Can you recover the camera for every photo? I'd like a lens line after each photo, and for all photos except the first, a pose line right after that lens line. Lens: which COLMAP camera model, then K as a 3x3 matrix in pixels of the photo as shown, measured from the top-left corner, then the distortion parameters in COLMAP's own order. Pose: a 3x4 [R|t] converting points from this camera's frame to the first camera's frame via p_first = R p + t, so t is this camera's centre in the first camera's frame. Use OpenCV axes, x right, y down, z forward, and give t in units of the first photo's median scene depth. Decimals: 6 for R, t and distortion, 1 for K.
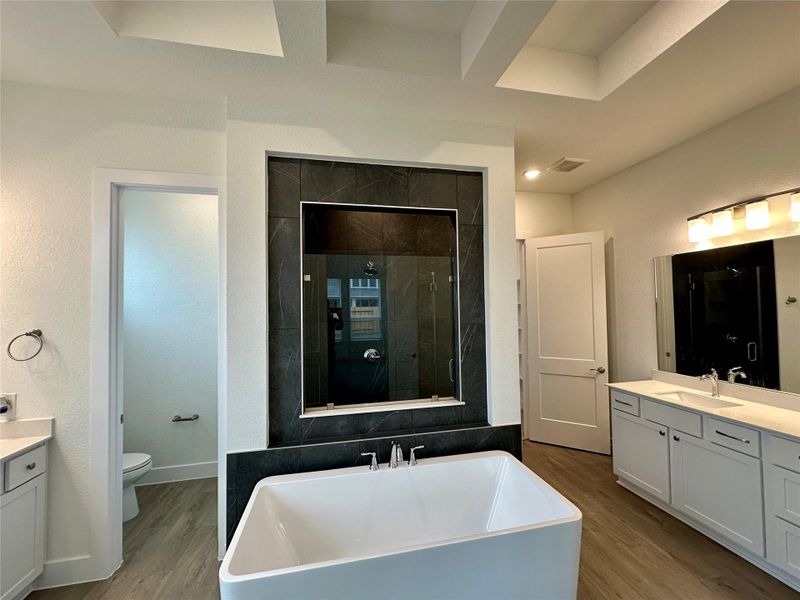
lens RADIAL K [[319.8, 0, 400.0], [0, 319.8, 300.0], [0, 0, 1]] dist [-0.000452, 0.000300]
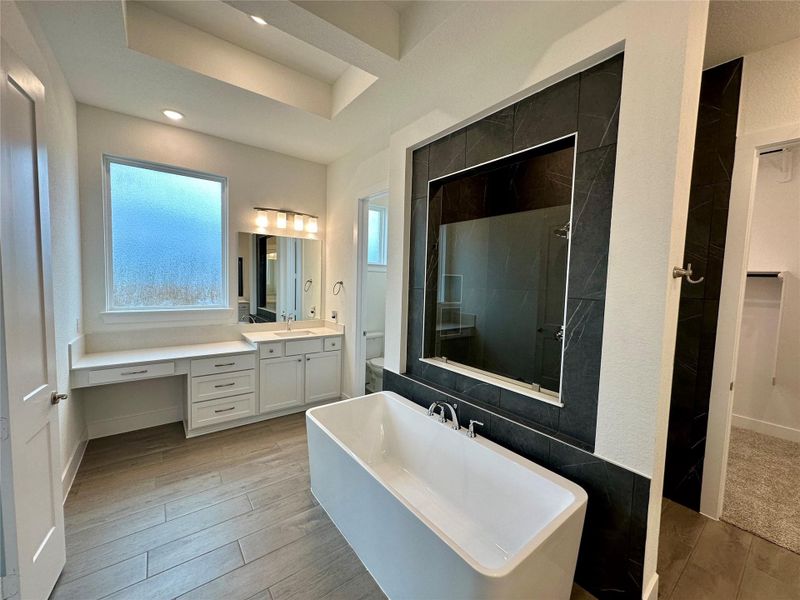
lens RADIAL K [[319.8, 0, 400.0], [0, 319.8, 300.0], [0, 0, 1]] dist [-0.000452, 0.000300]
pose [[0.433508, 0.087698, -0.896872, 0.734399], [-0.009499, 0.995643, 0.092764, 0.018189], [0.901100, -0.031694, 0.432452, 0.383610]]
